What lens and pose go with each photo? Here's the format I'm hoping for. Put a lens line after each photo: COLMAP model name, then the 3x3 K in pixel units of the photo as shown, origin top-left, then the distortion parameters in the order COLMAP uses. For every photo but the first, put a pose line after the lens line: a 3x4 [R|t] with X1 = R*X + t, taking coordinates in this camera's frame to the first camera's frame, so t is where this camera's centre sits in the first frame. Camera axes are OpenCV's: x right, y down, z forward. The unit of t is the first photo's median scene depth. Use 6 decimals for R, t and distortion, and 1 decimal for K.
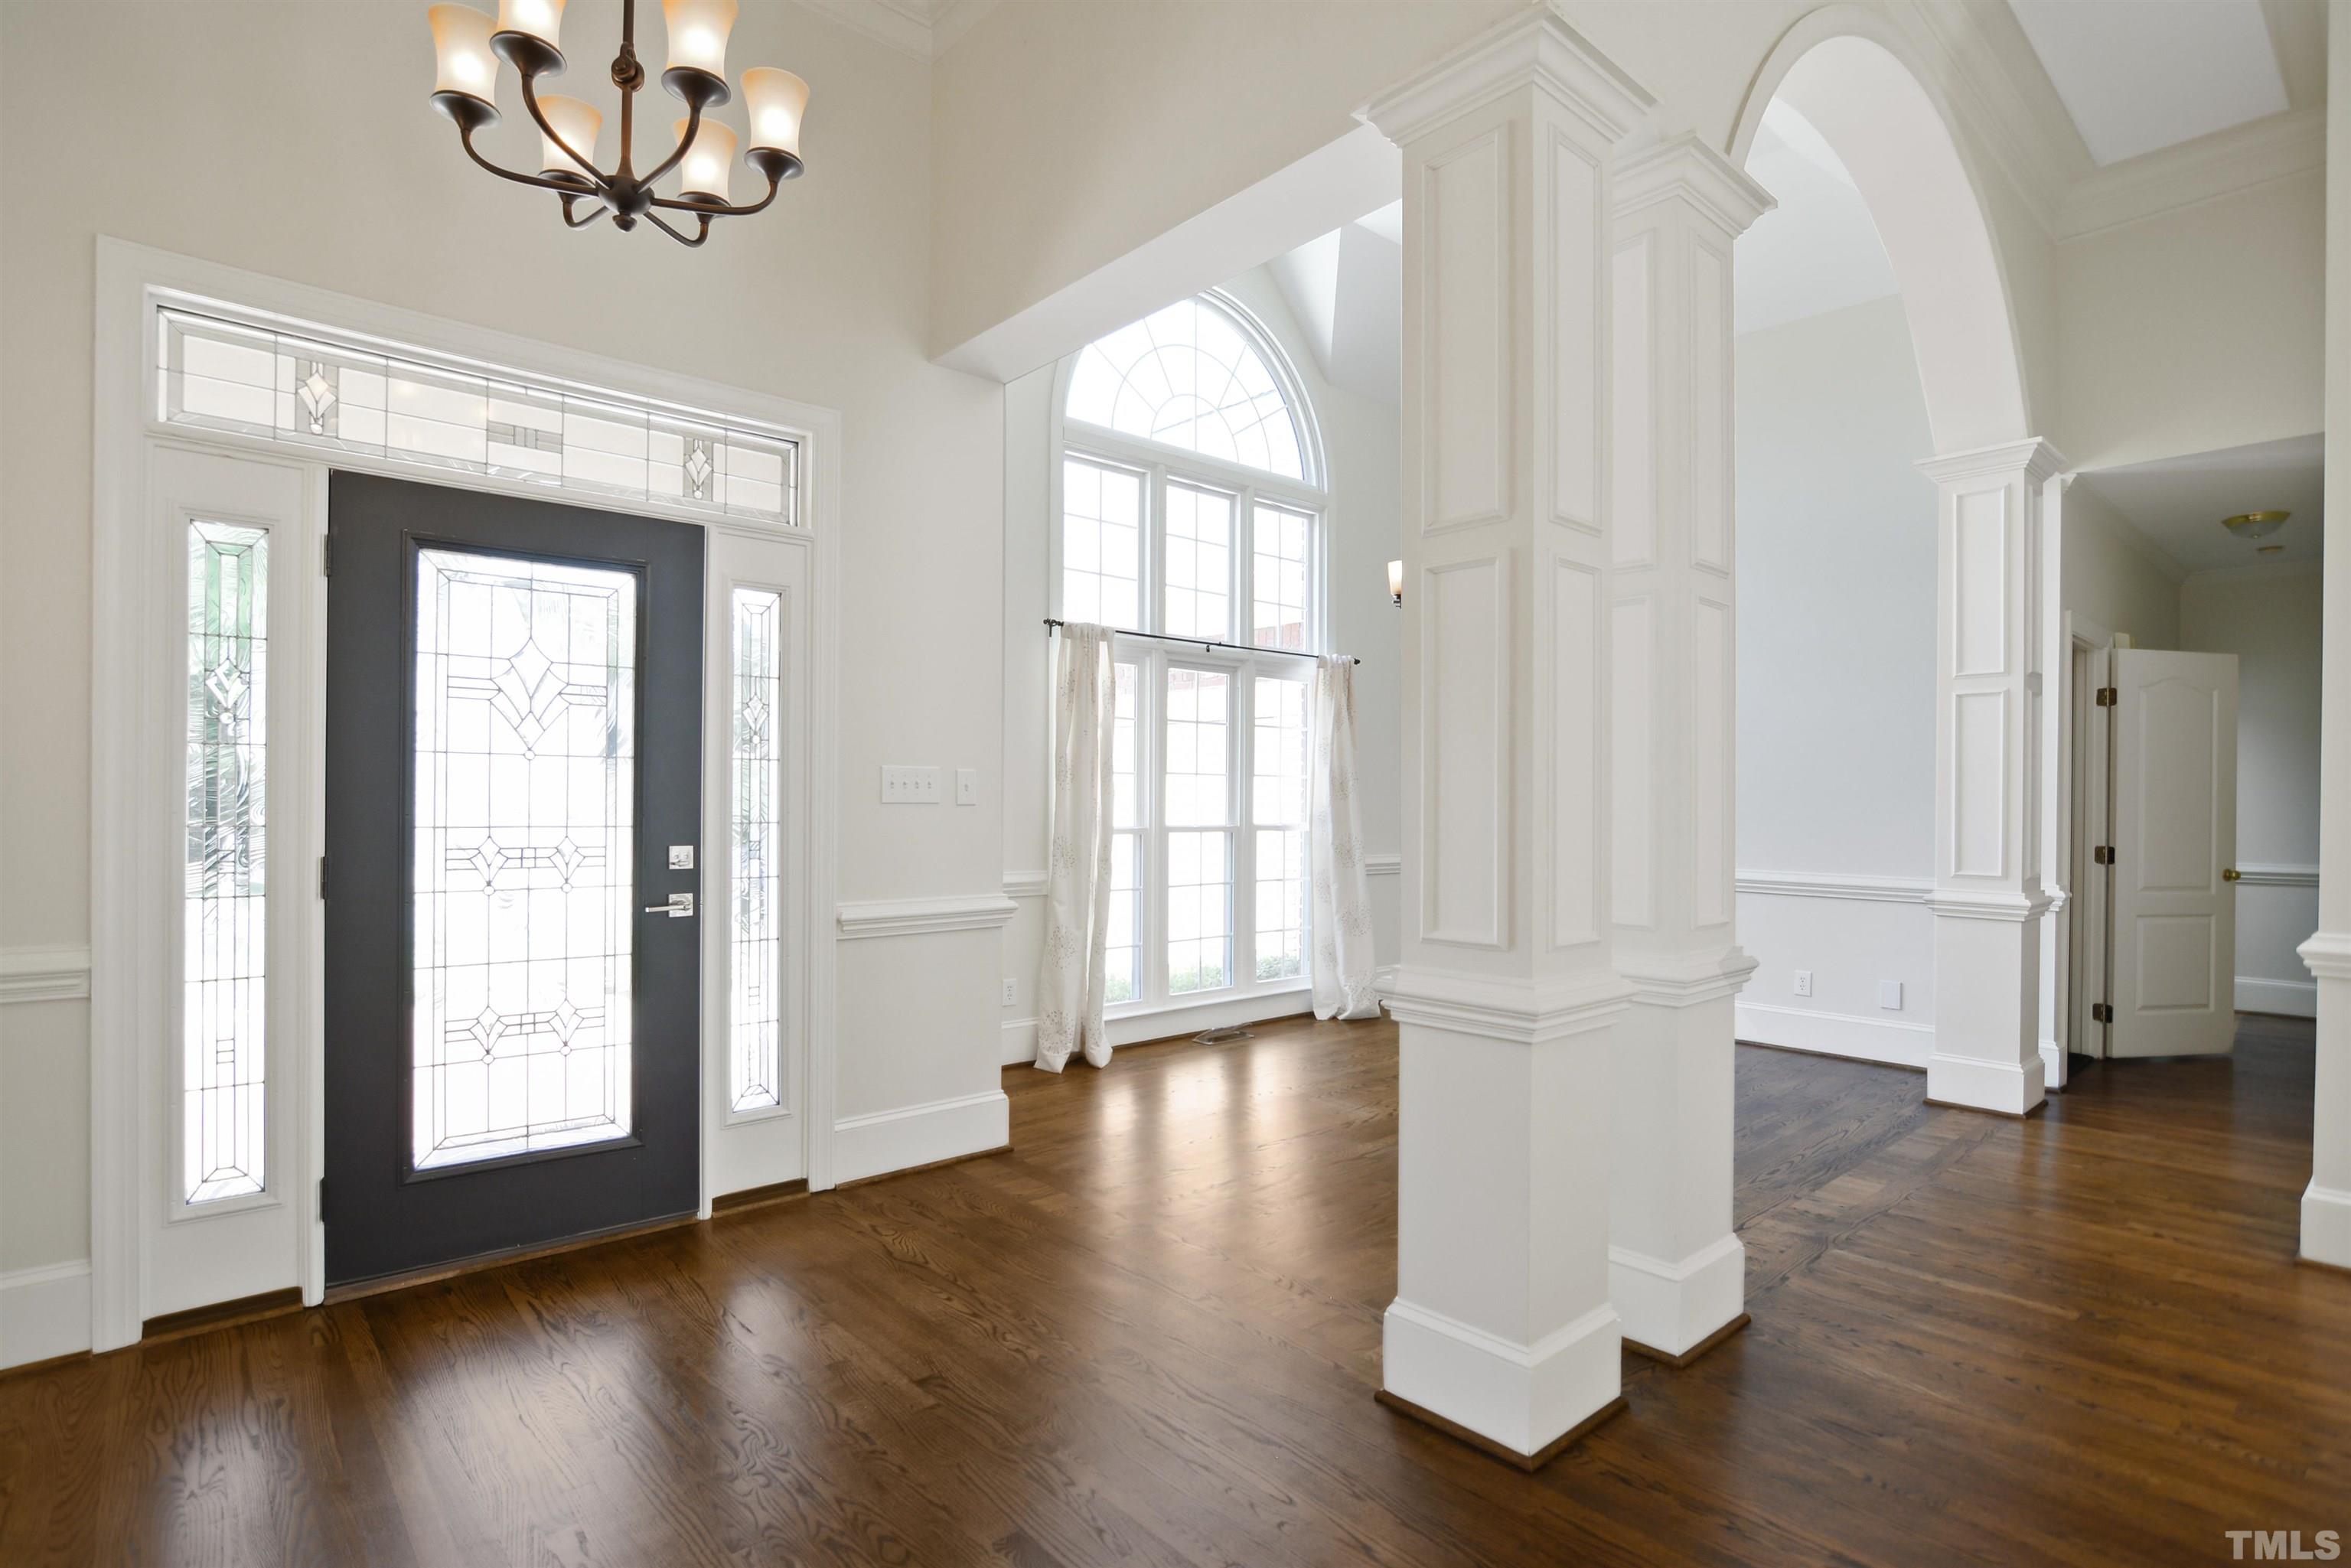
lens RADIAL K [[1158.8, 0, 1170.7], [0, 1158.8, 797.9], [0, 0, 1]] dist [-0.024192, 0.002237]
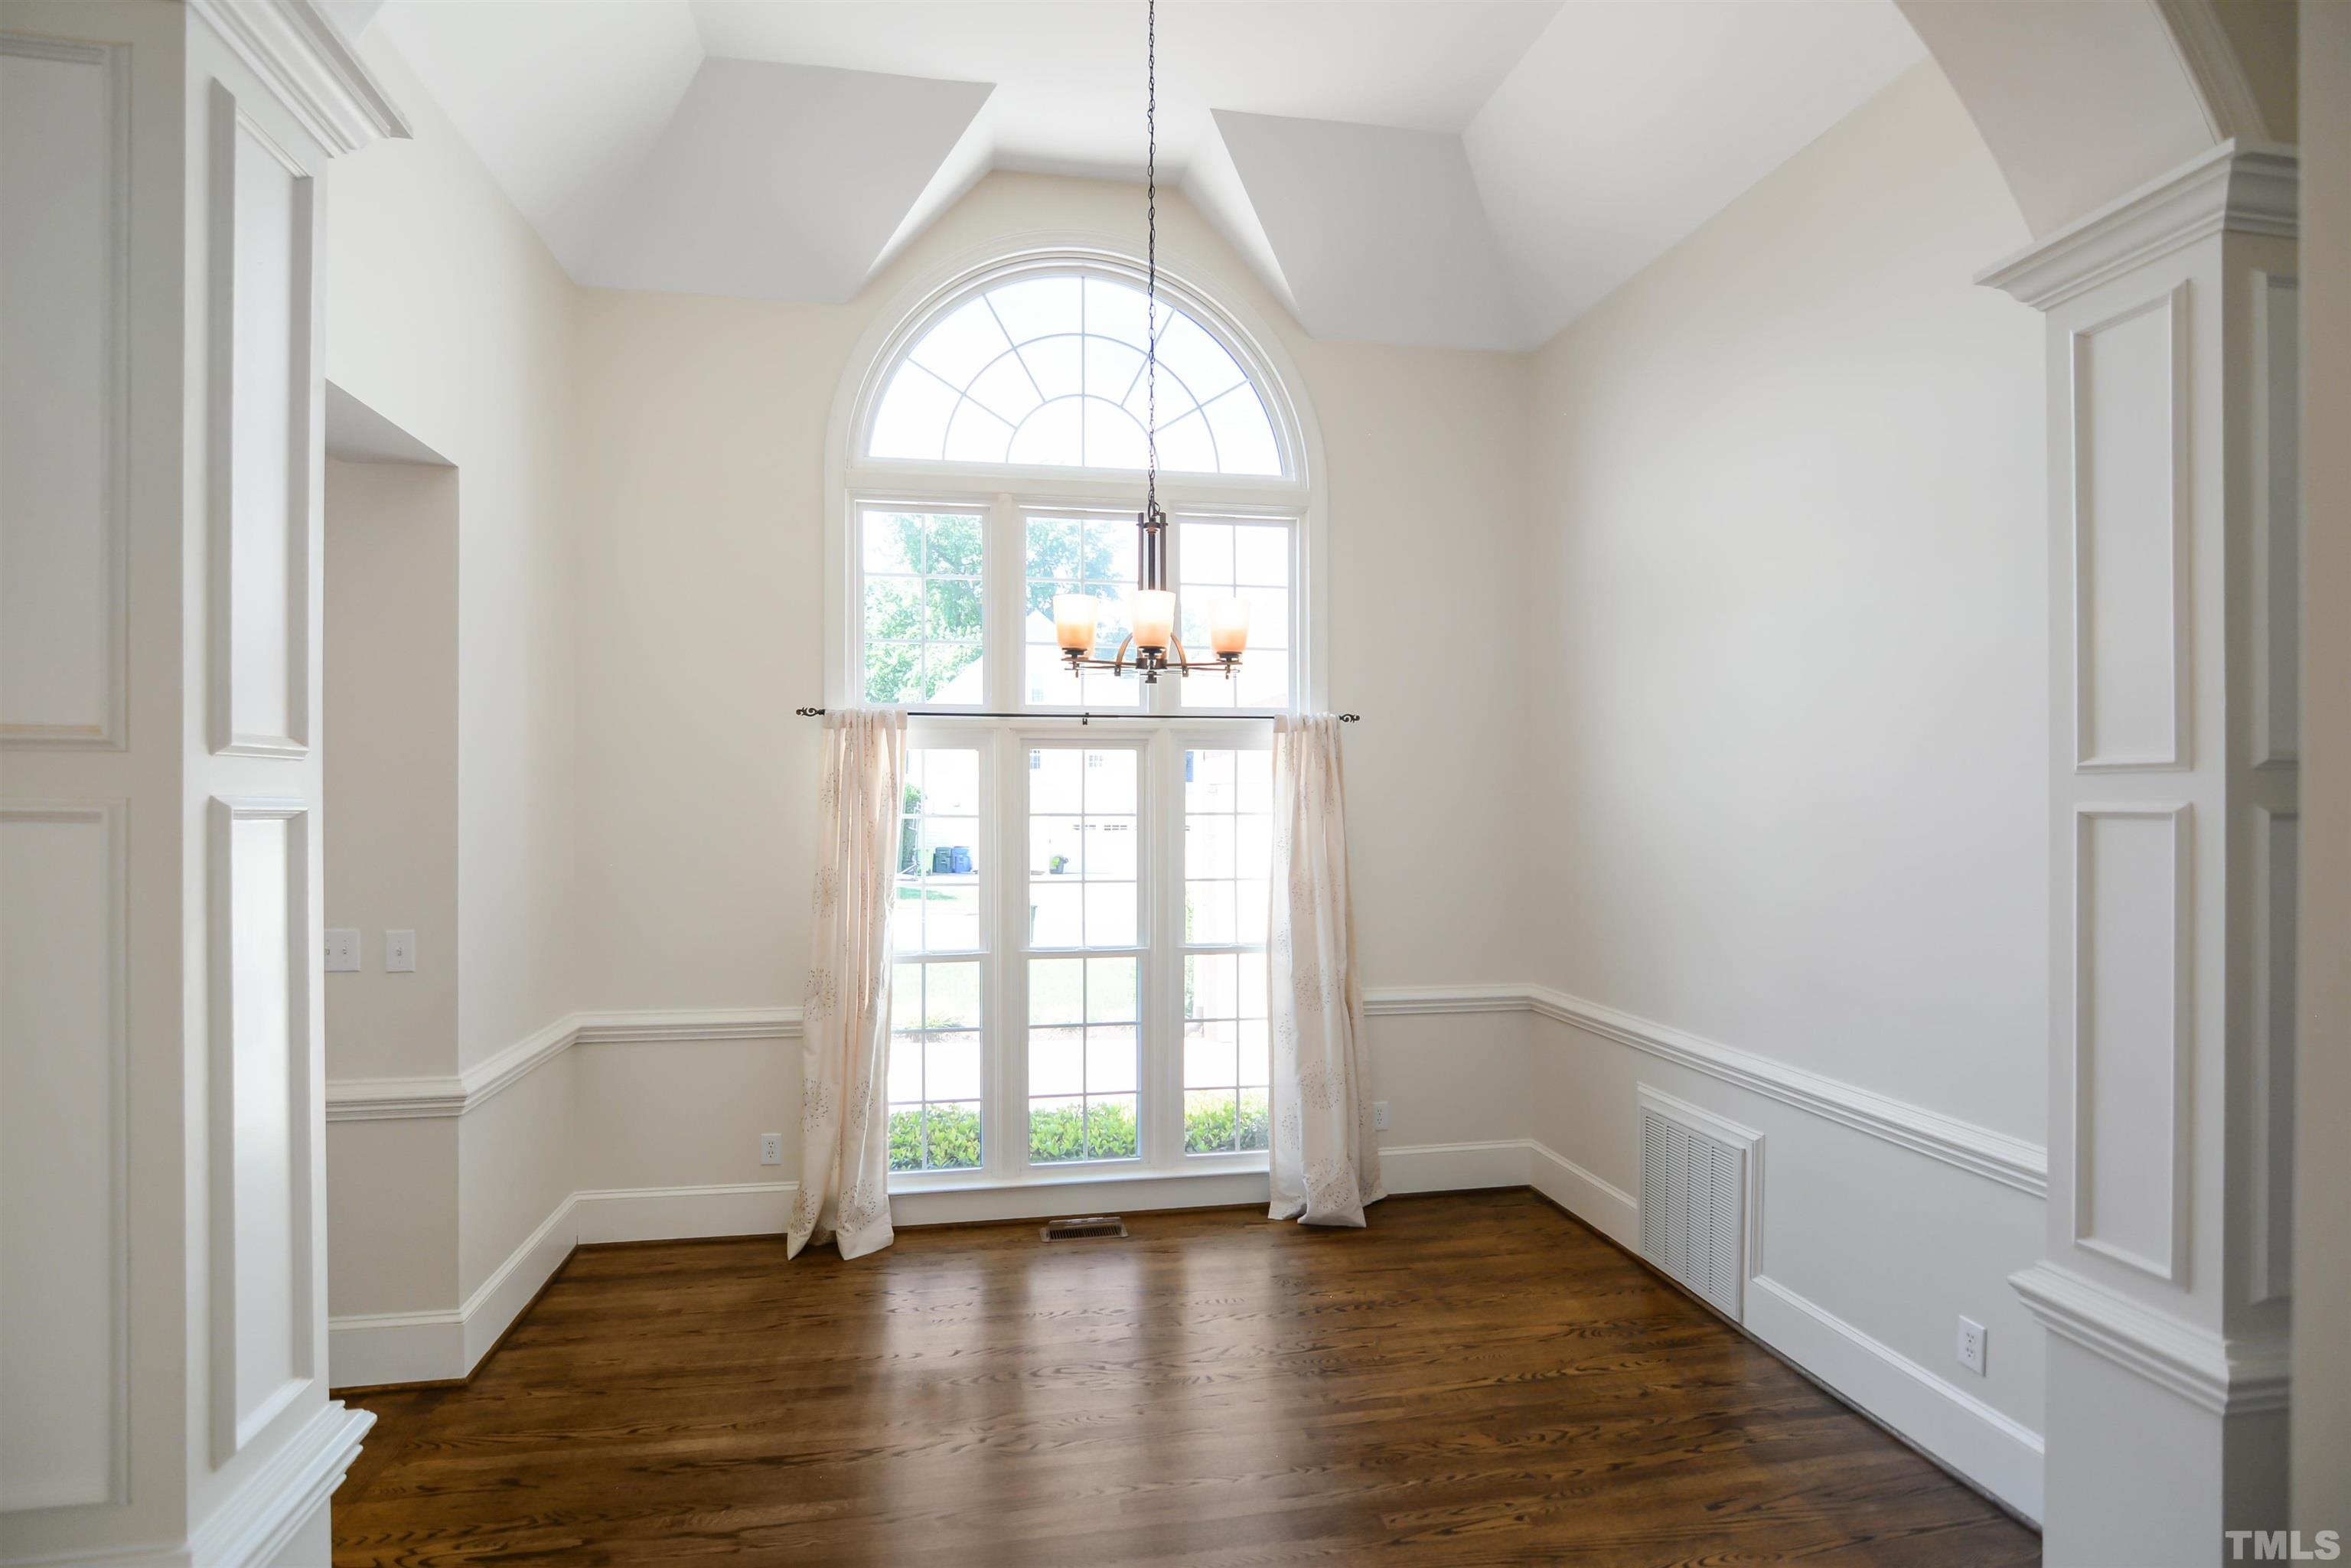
lens RADIAL K [[1158.8, 0, 1169.5], [0, 1158.8, 793.5], [0, 0, 1]] dist [-0.024192, 0.002237]
pose [[0.857513, -0.008520, -0.514392, 0.459641], [0.006080, 0.999961, -0.006427, -0.072123], [0.514427, 0.002384, 0.857531, 0.352995]]
